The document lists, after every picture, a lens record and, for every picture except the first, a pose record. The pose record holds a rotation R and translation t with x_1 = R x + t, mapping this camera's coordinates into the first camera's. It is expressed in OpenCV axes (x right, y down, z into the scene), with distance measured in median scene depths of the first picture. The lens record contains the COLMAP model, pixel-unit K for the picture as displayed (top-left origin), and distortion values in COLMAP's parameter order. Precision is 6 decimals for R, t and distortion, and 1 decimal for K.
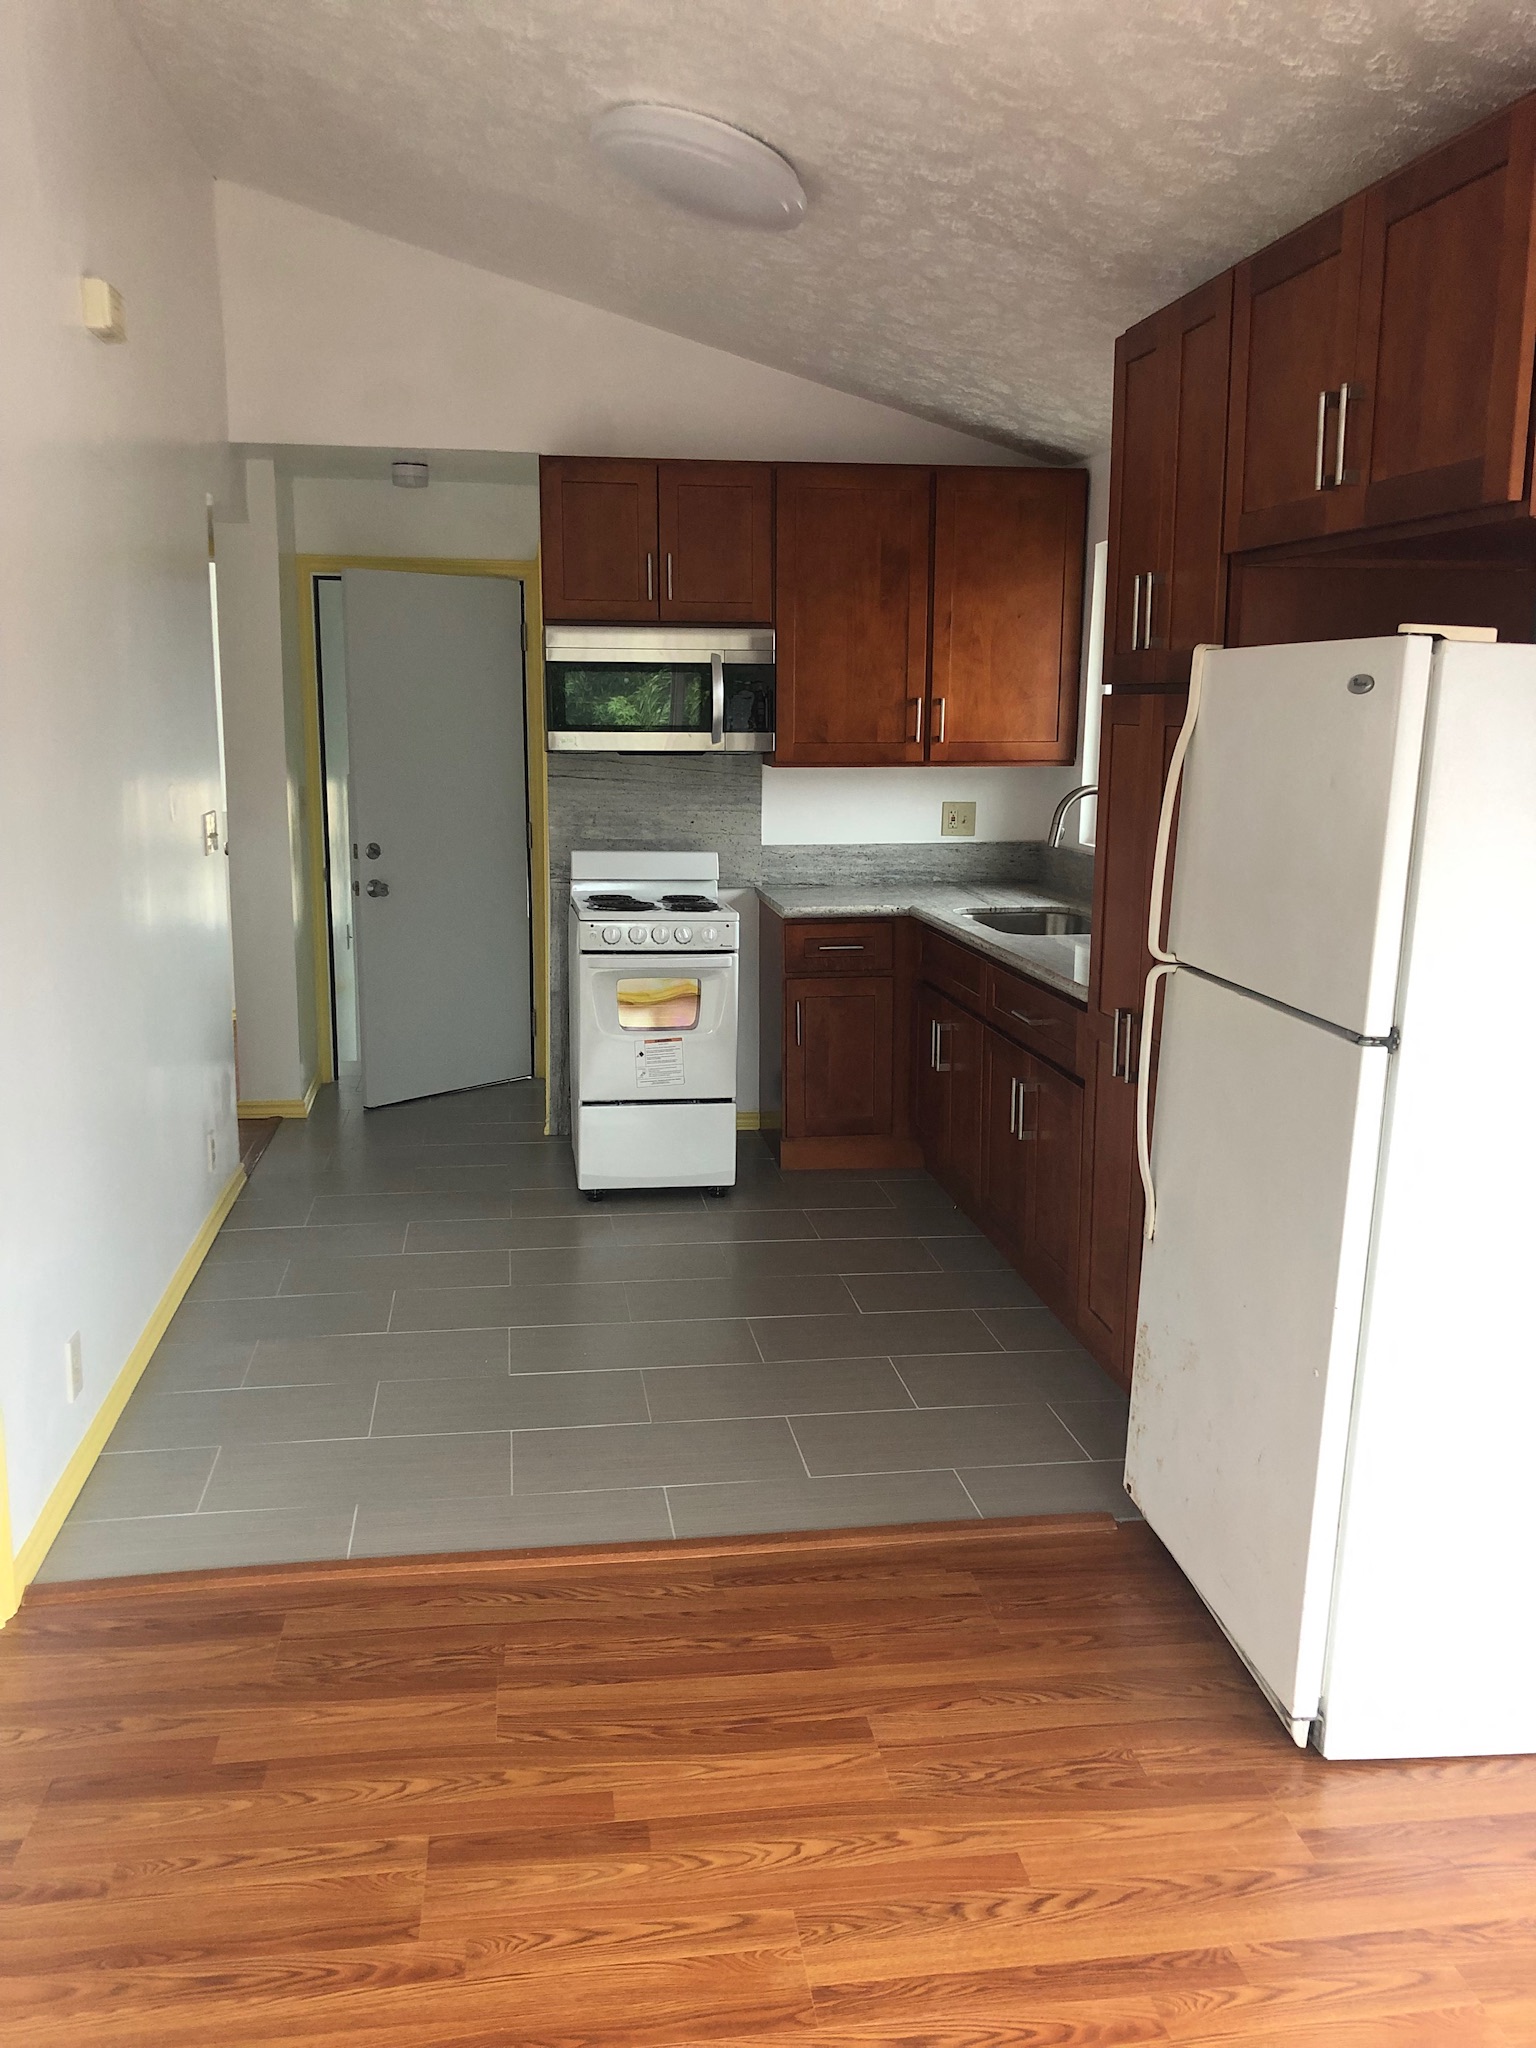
lens RADIAL K [[1678.8, 0, 756.7], [0, 1678.8, 1027.2], [0, 0, 1]] dist [0.024559, -0.006825]
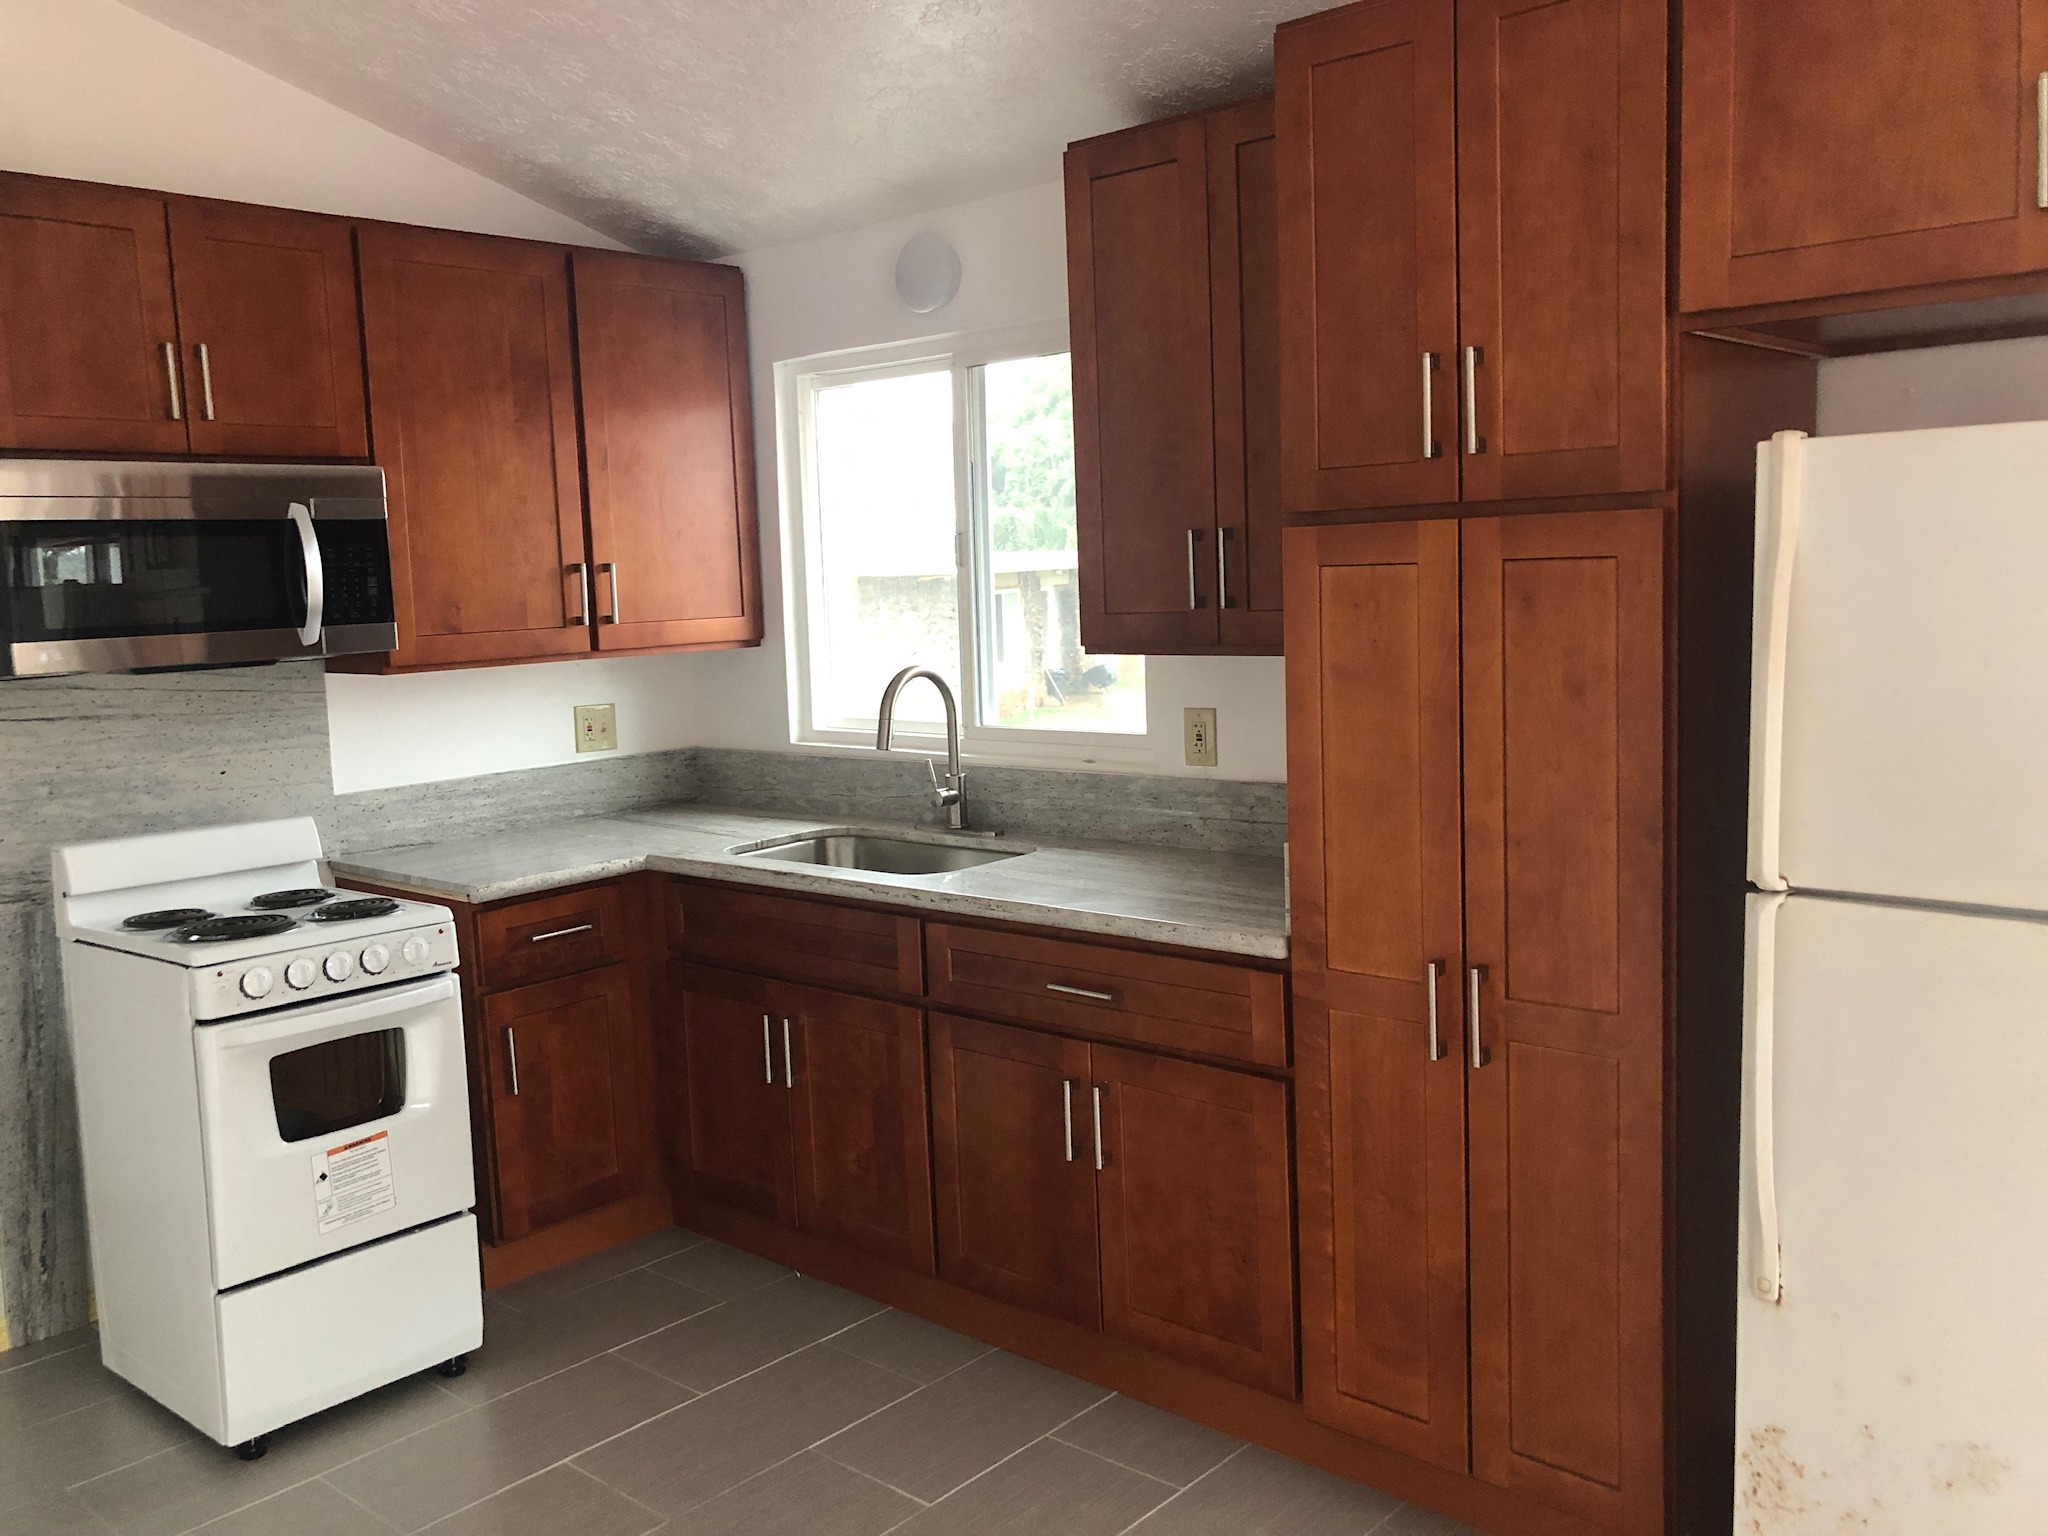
lens RADIAL K [[1678.8, 0, 1030.2], [0, 1678.8, 732.1], [0, 0, 1]] dist [0.024559, -0.006825]
pose [[0.753268, -0.097370, 0.650467, -0.224481], [0.164292, 0.985485, -0.042737, -0.063418], [-0.636864, 0.139059, 0.758332, 0.345792]]
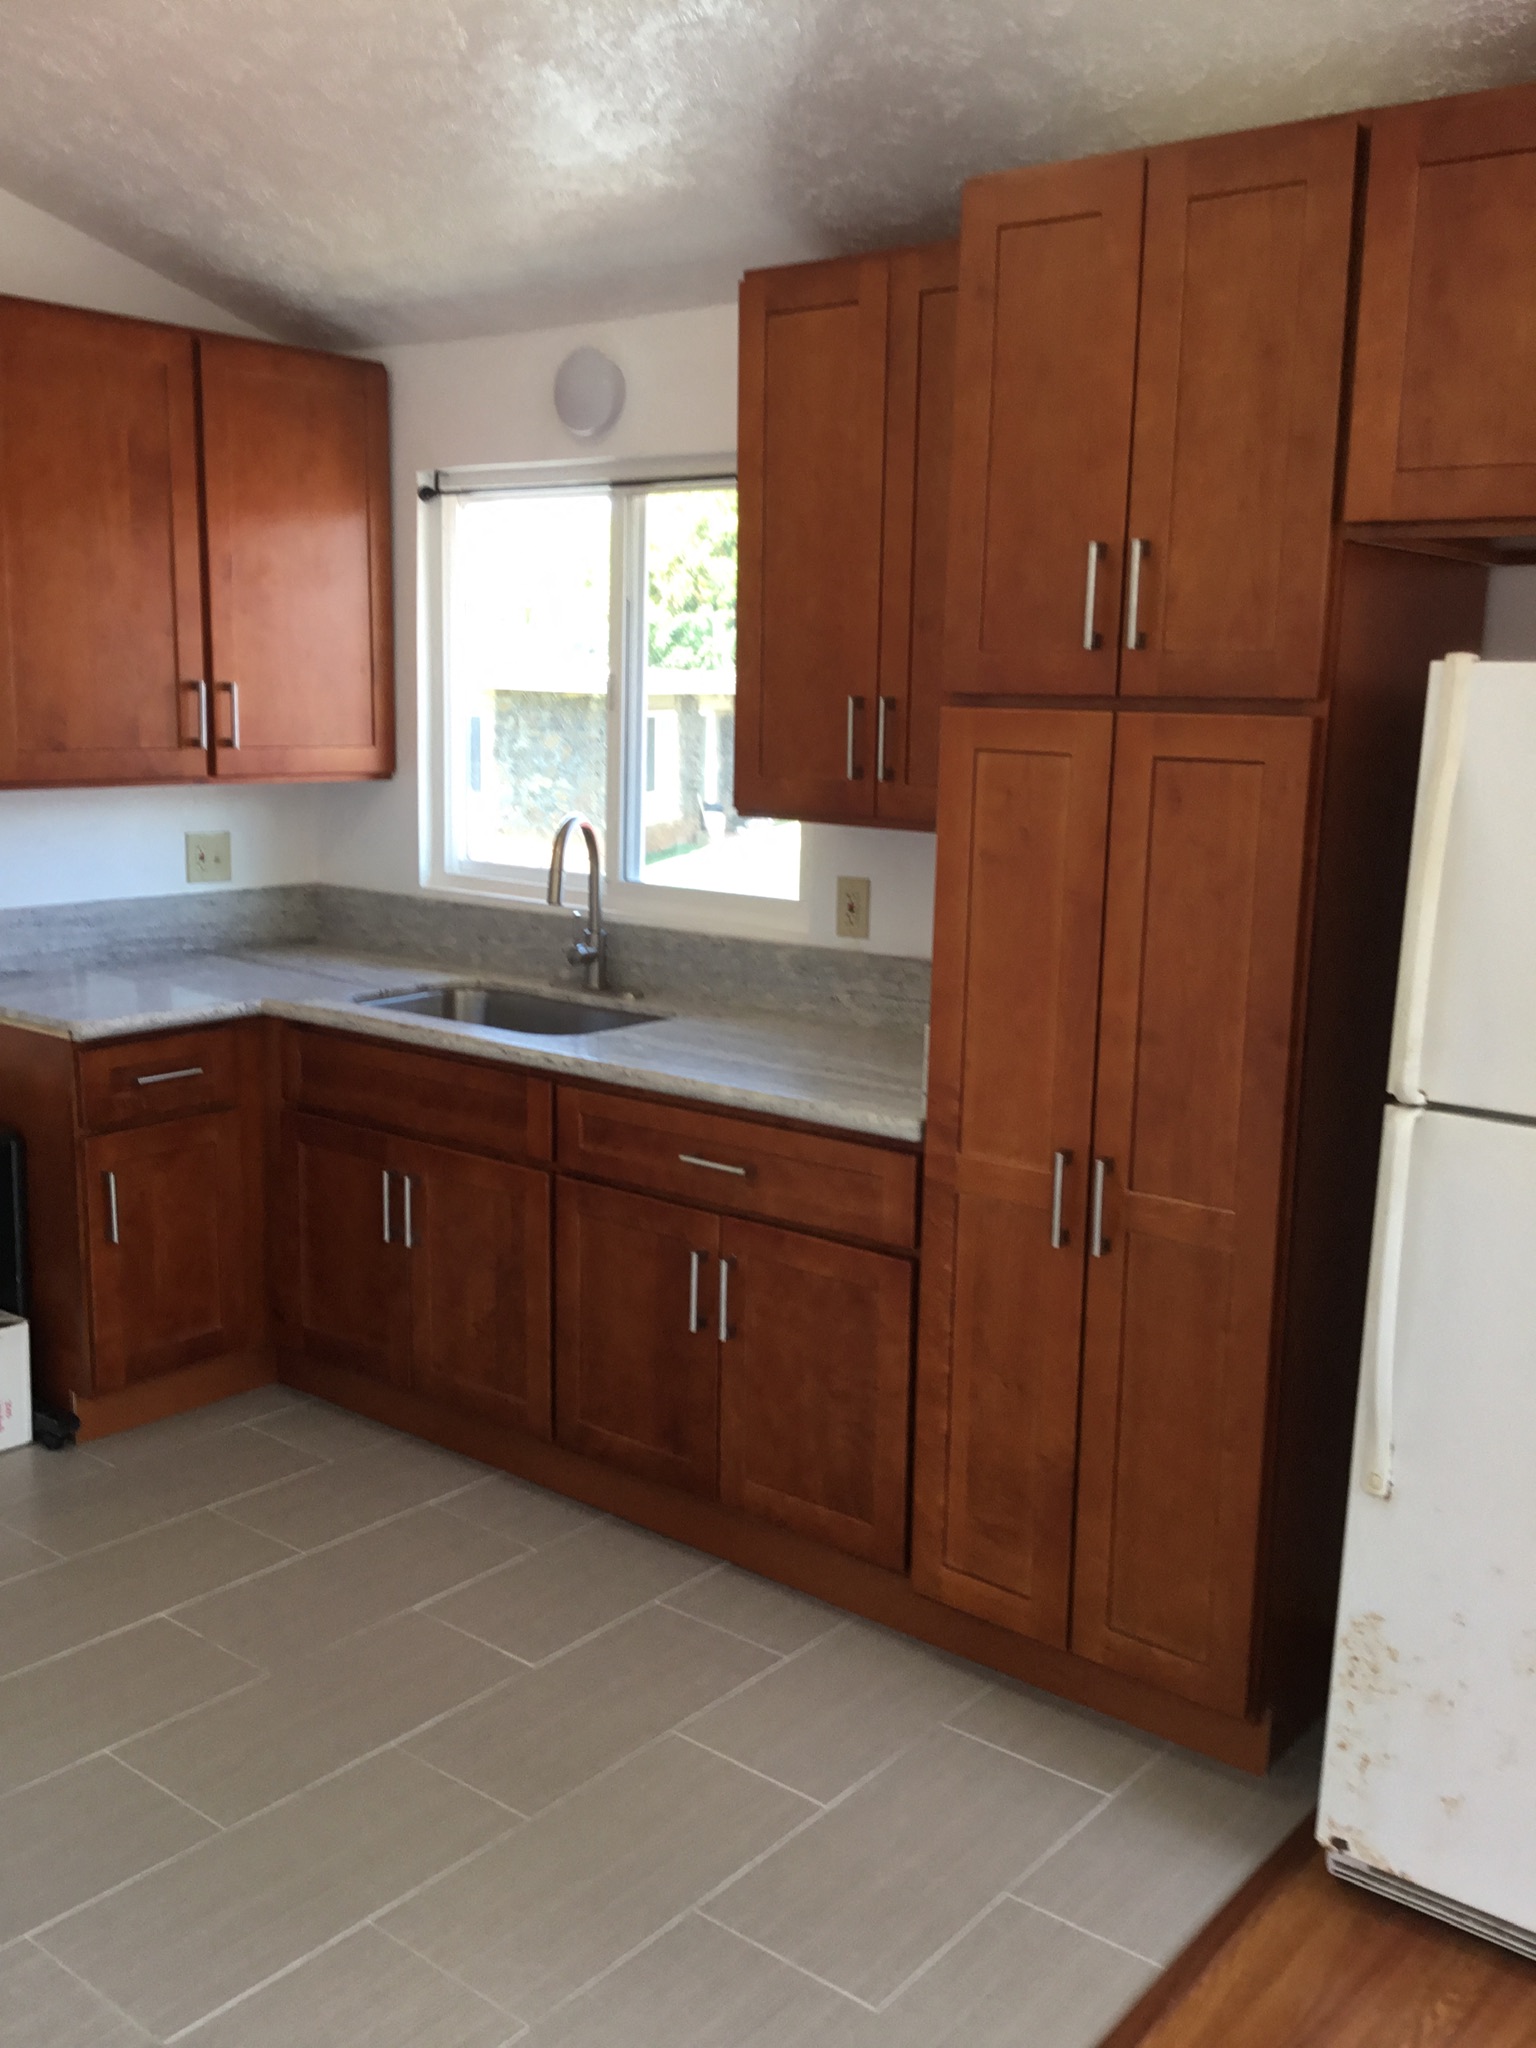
lens RADIAL K [[1839.8, 0, 780.9], [0, 1839.8, 1017.3], [0, 0, 1]] dist [0.063590, -0.047901]
pose [[0.720506, -0.110377, 0.684608, -0.245299], [0.112189, 0.992799, 0.041993, -0.069040], [-0.684314, 0.046550, 0.727700, 0.318390]]
